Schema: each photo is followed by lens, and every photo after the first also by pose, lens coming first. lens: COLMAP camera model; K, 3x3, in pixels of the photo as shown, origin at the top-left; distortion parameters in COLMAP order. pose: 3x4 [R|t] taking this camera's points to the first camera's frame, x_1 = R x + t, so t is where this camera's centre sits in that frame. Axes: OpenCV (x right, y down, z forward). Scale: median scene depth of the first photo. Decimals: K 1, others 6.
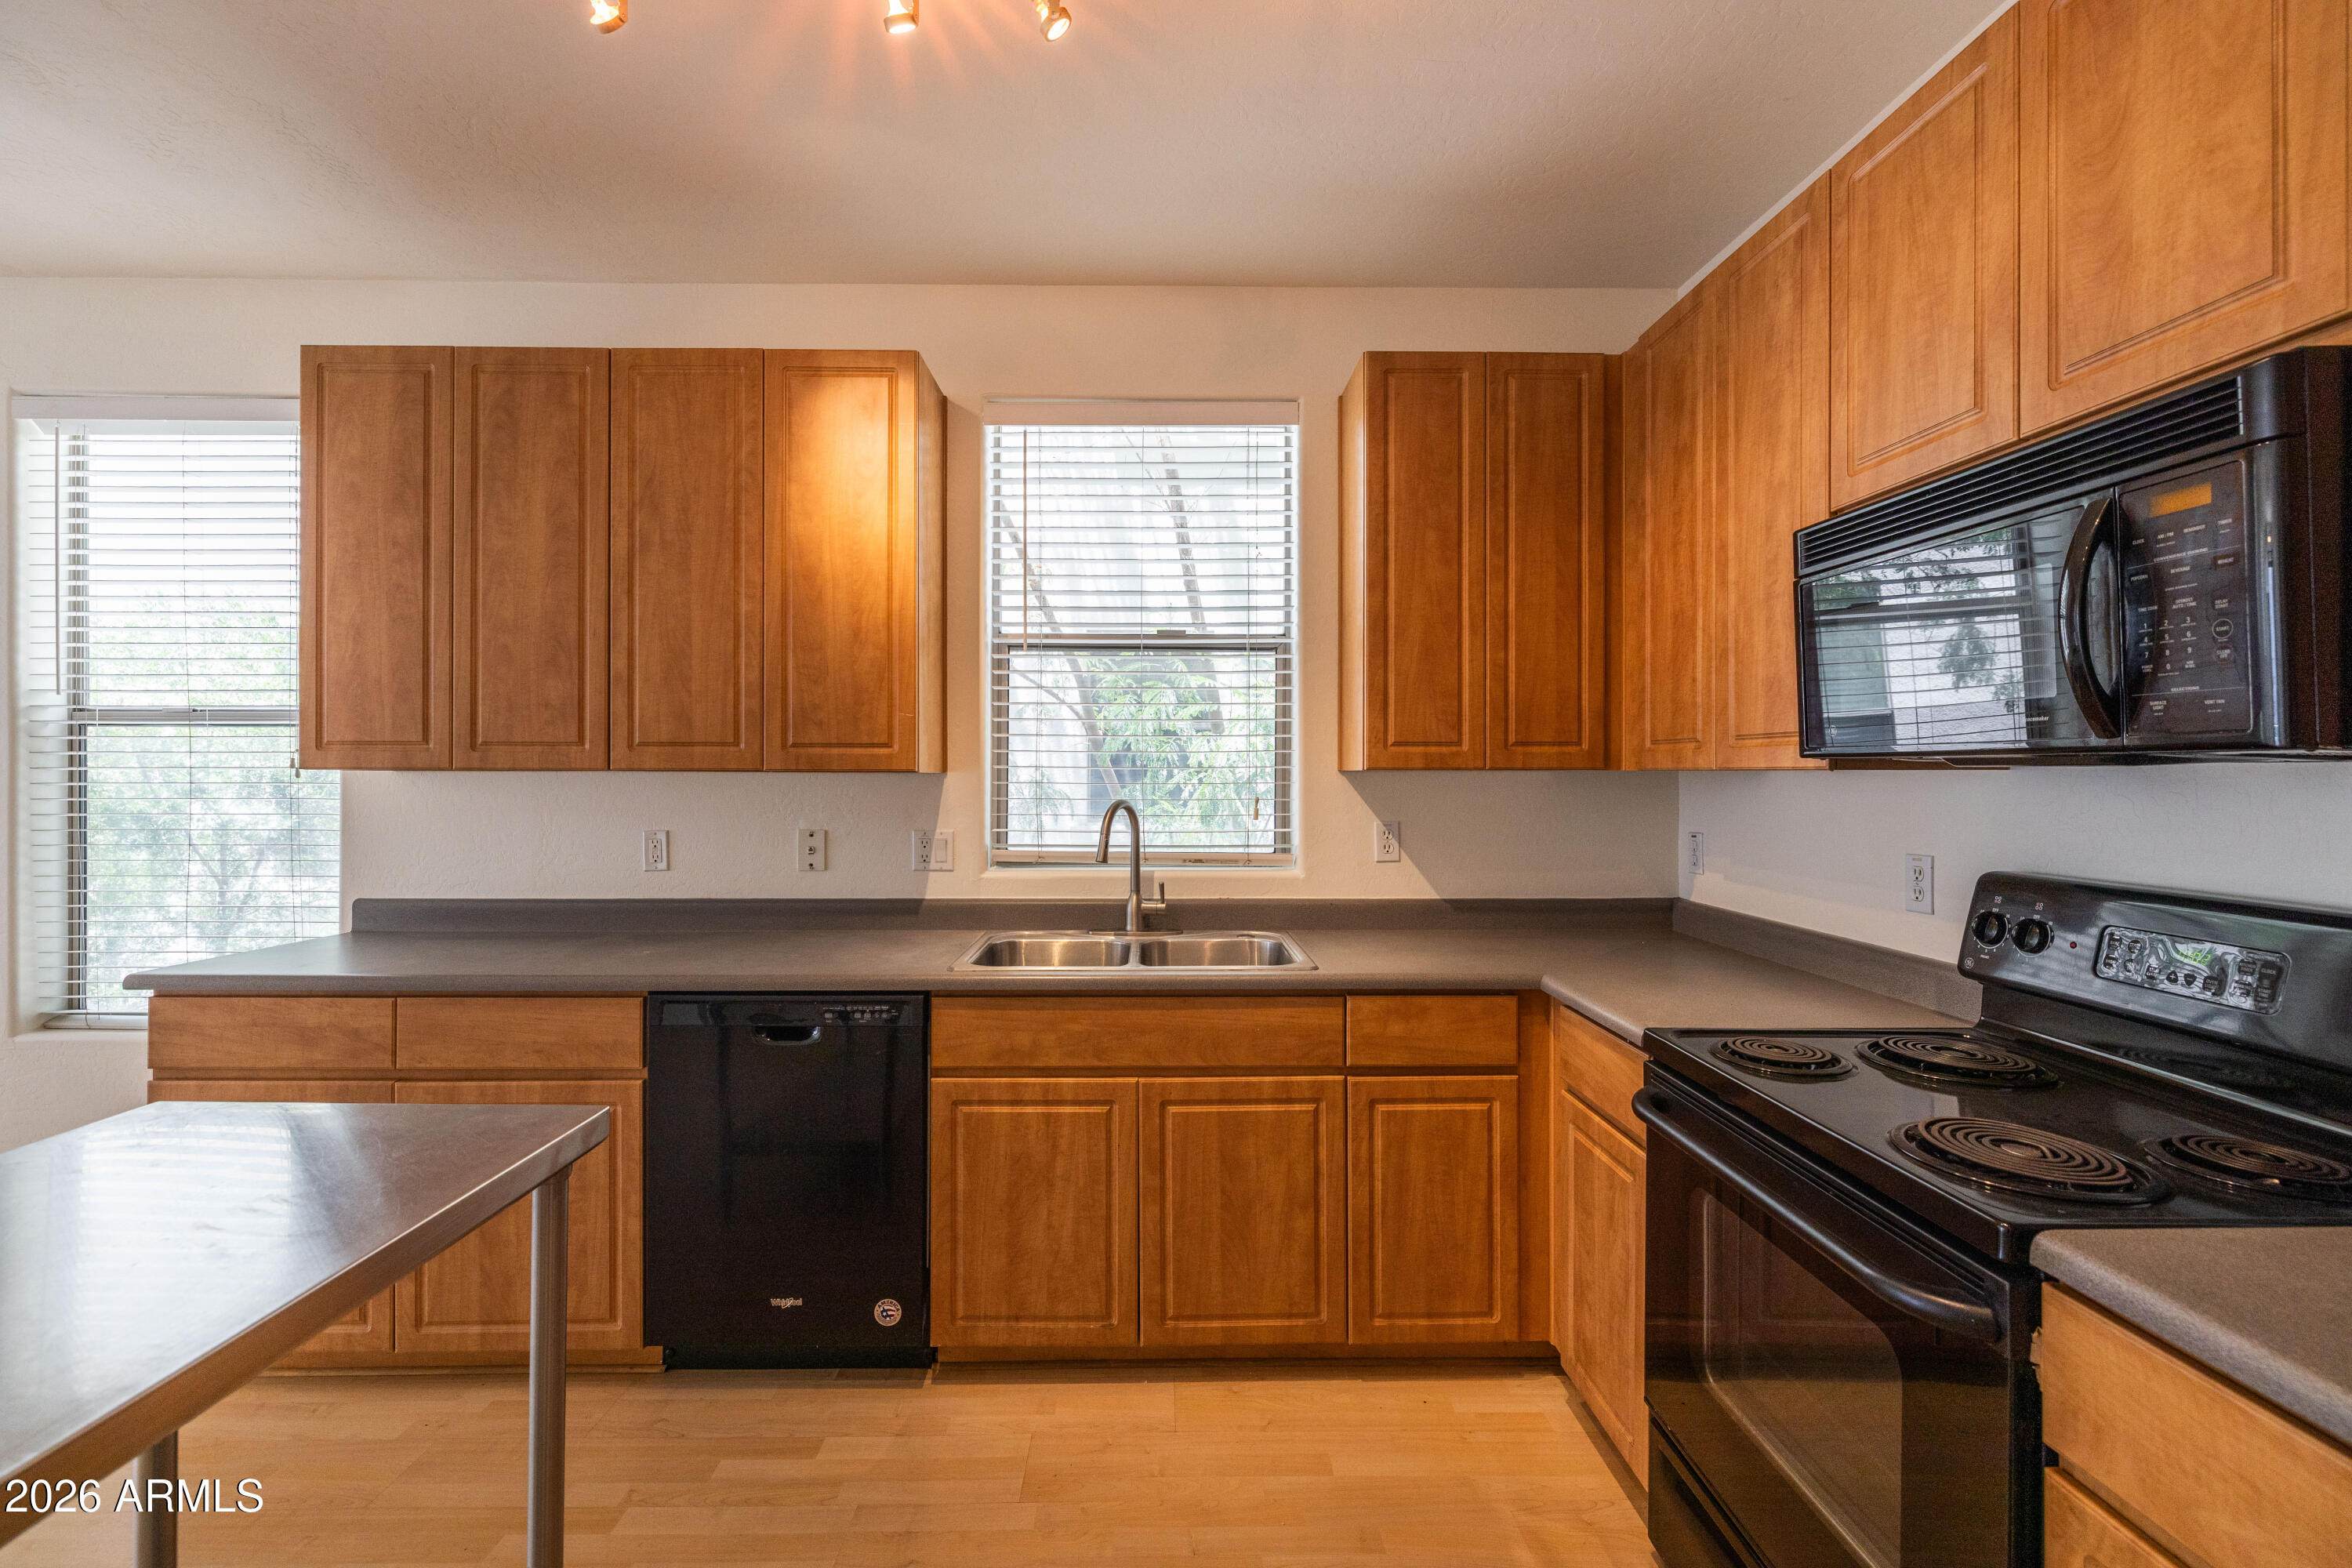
lens RADIAL K [[1003.8, 0, 1165.7], [0, 1003.8, 775.8], [0, 0, 1]] dist [0.003145, -0.001494]
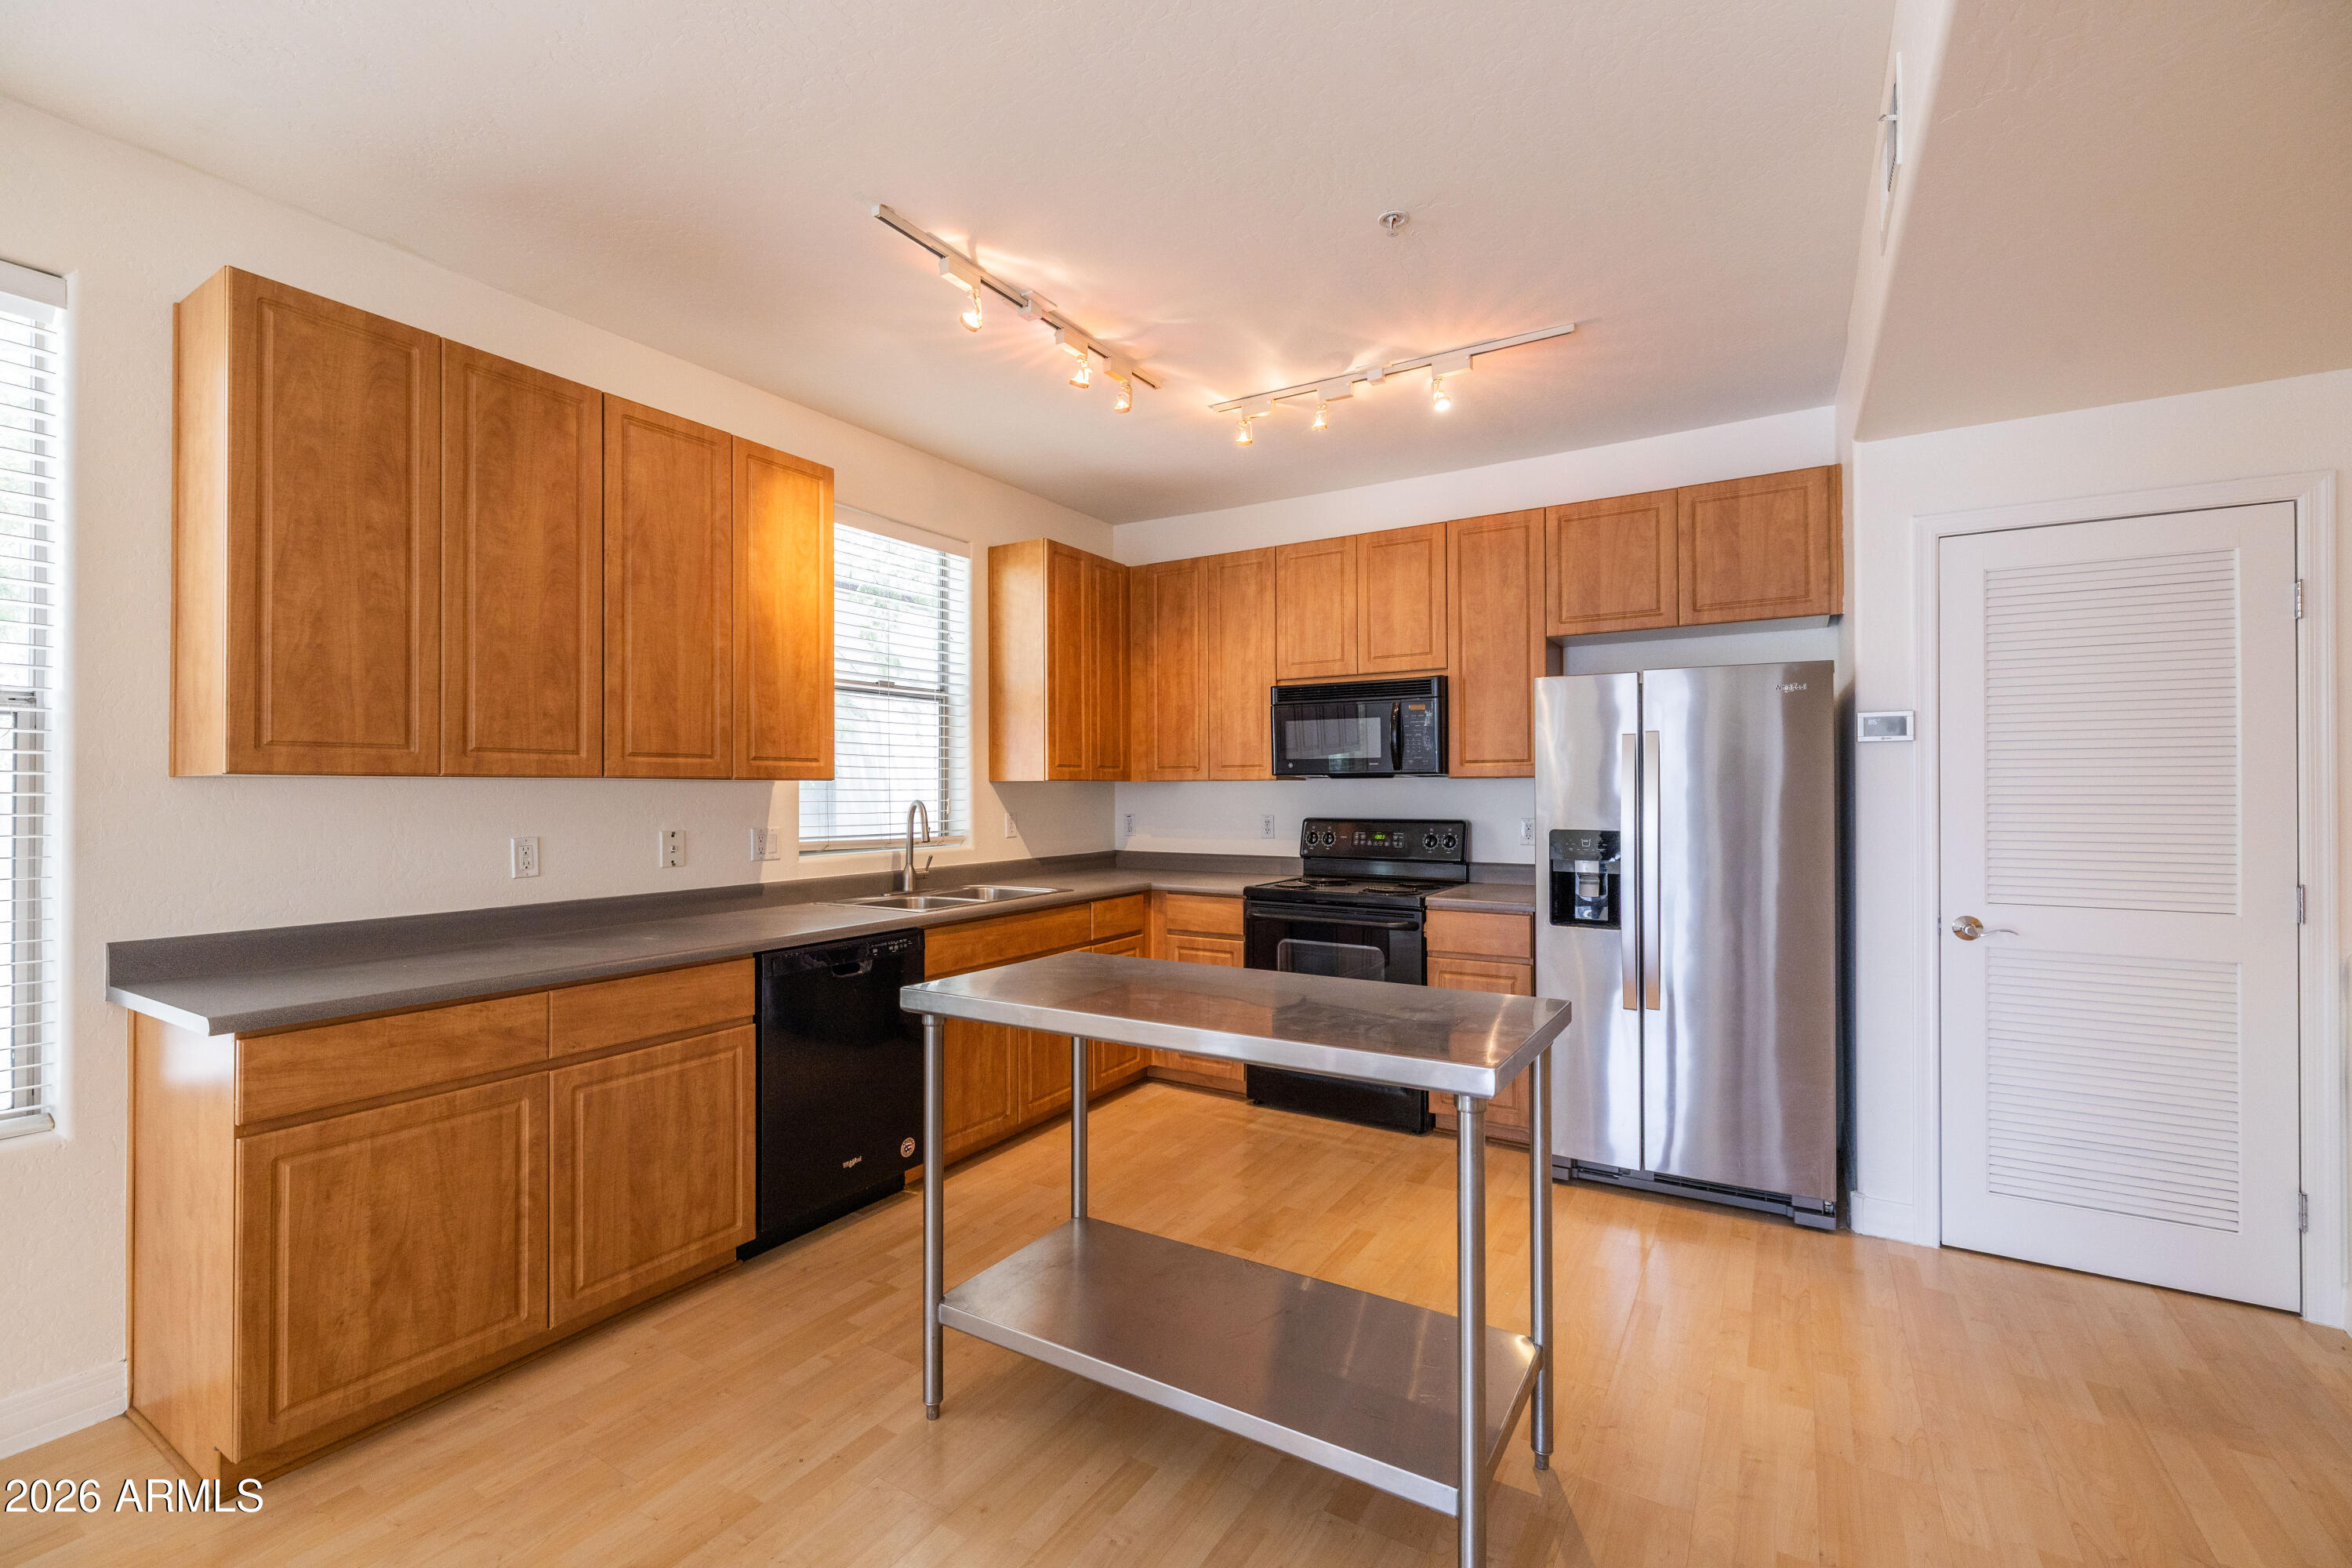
lens RADIAL K [[1003.8, 0, 1180.4], [0, 1003.8, 784.6], [0, 0, 1]] dist [0.003145, -0.001494]
pose [[0.535152, 0.001970, 0.844753, -1.139055], [0.006164, 0.999962, -0.006238, 0.012755], [-0.844733, 0.008545, 0.535120, -0.109691]]
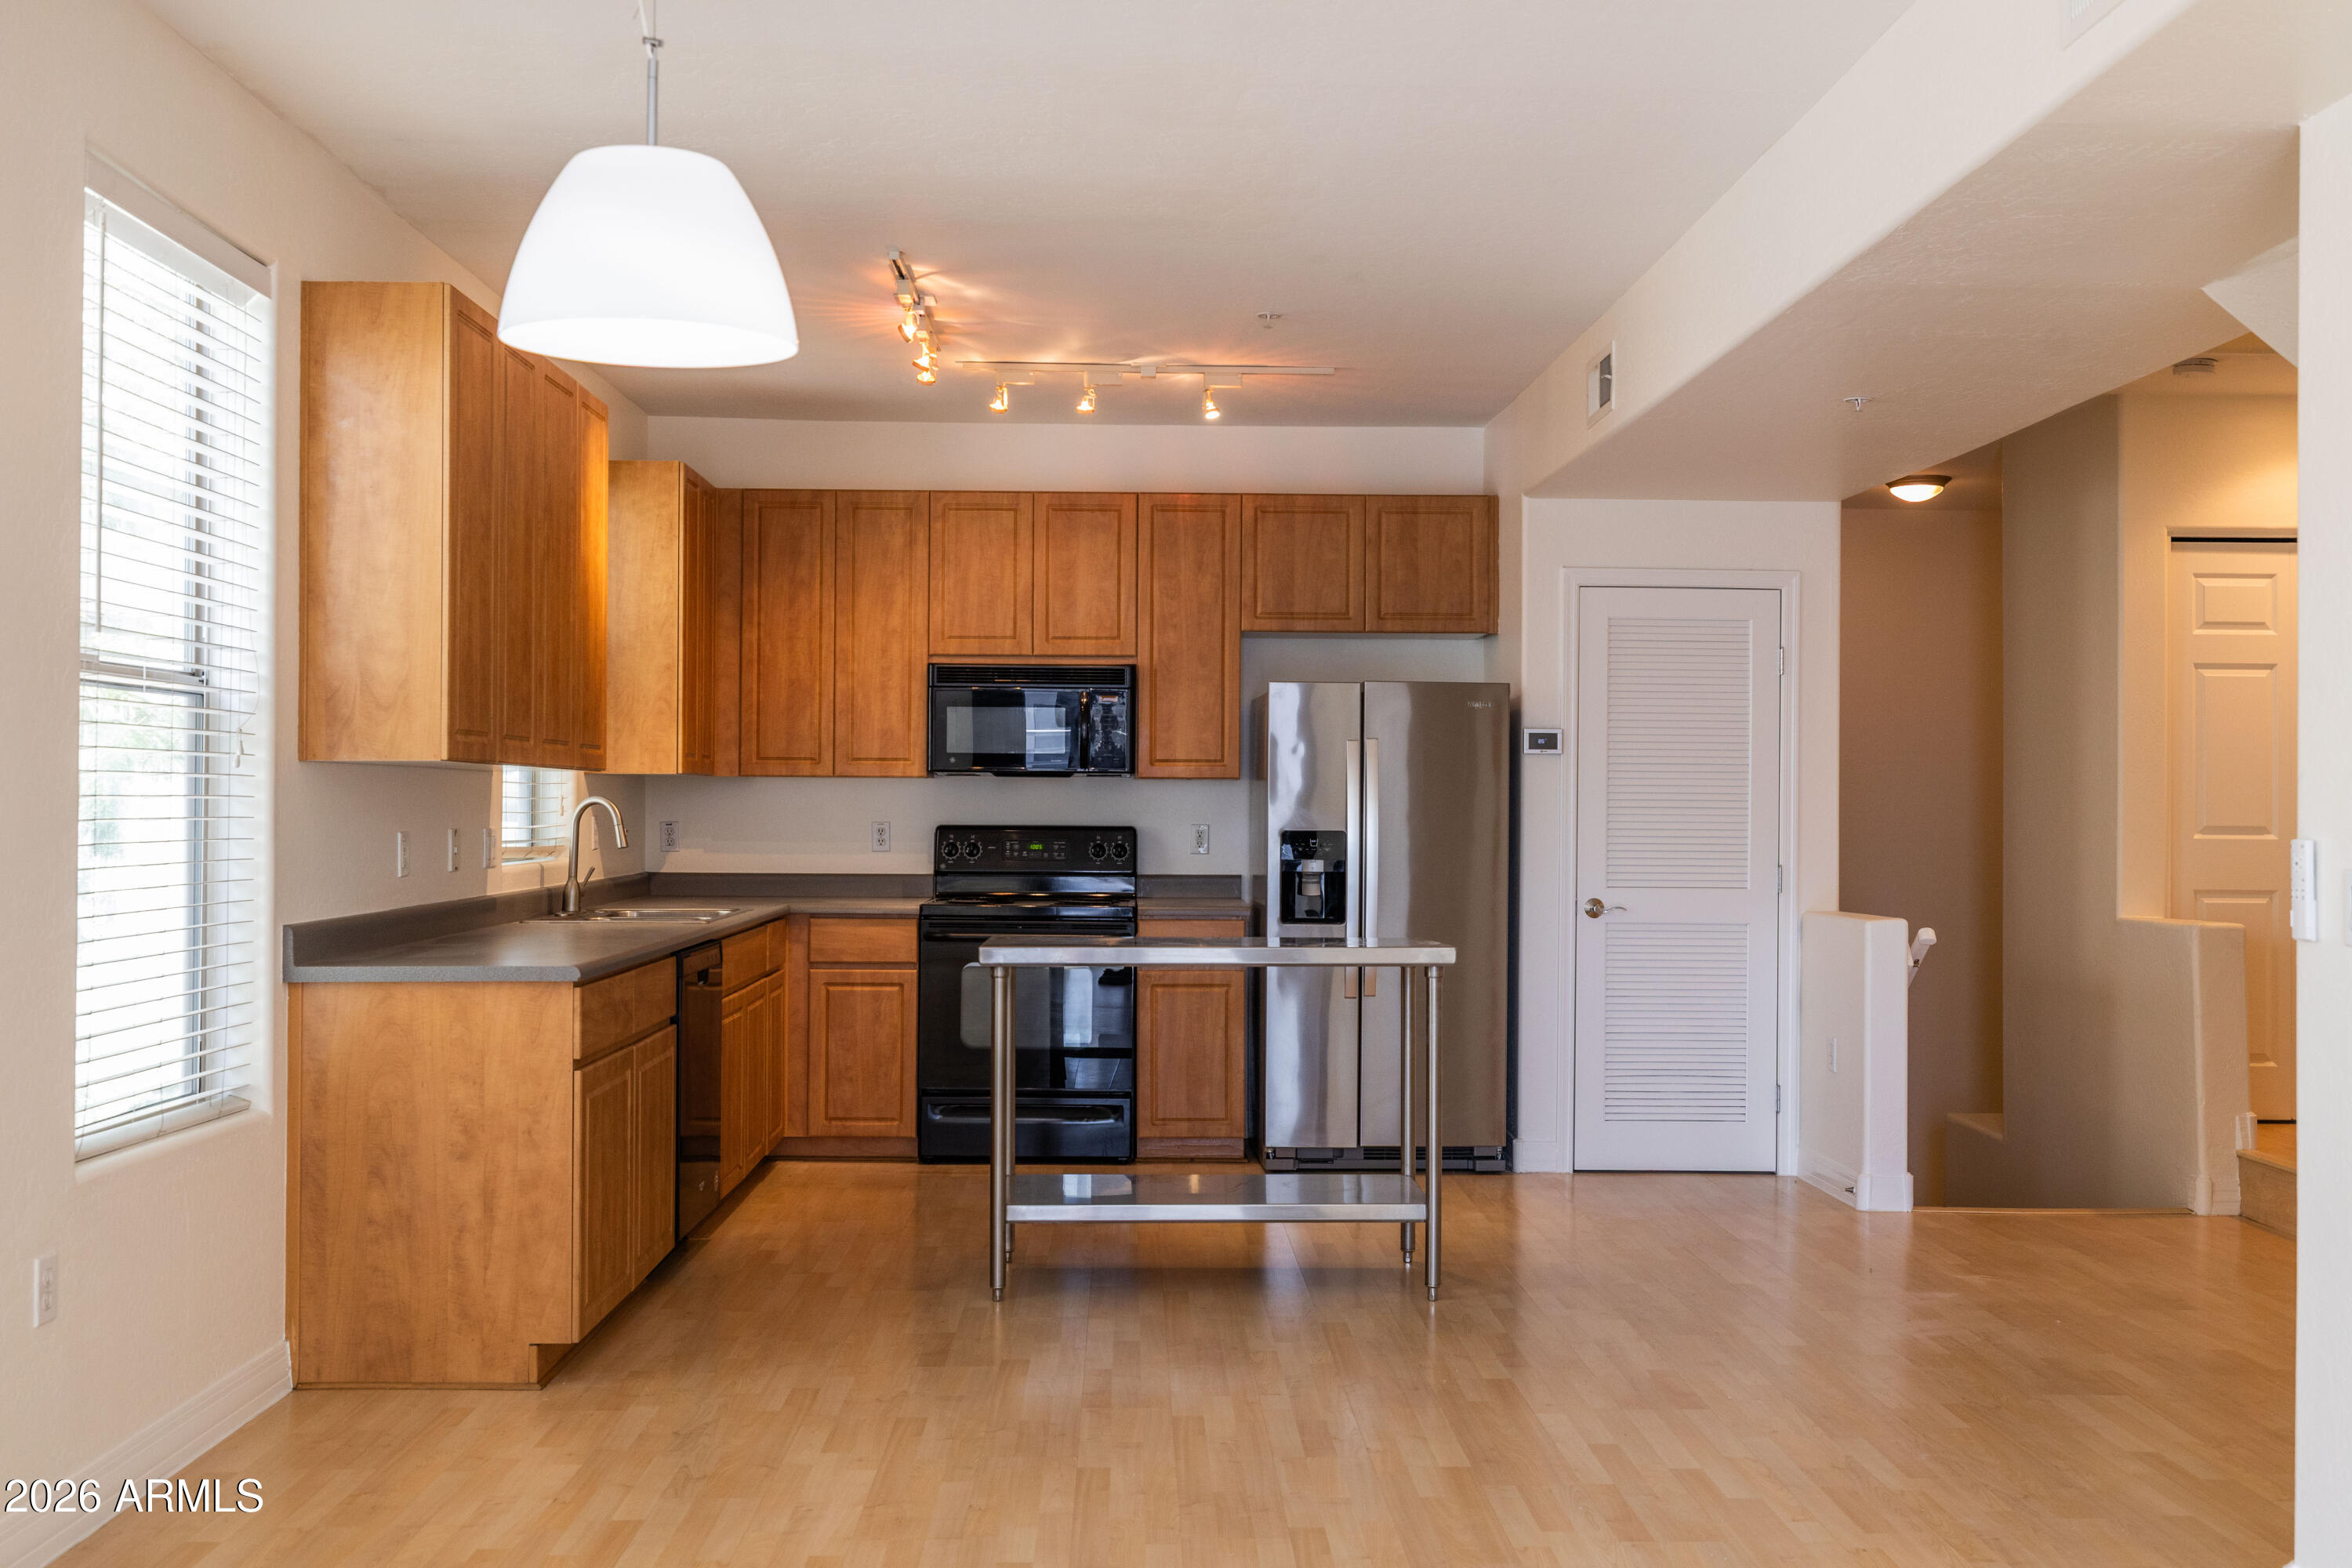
lens RADIAL K [[2304.0, 0, 1190.6], [0, 2304.0, 769.4], [0, 0, 1]] dist [0.006096, 0.000000]
pose [[-0.017302, 0.011806, 0.999781, -2.921885], [-0.003781, 0.999922, -0.011873, 0.022883], [-0.999843, -0.003985, -0.017256, 0.375024]]
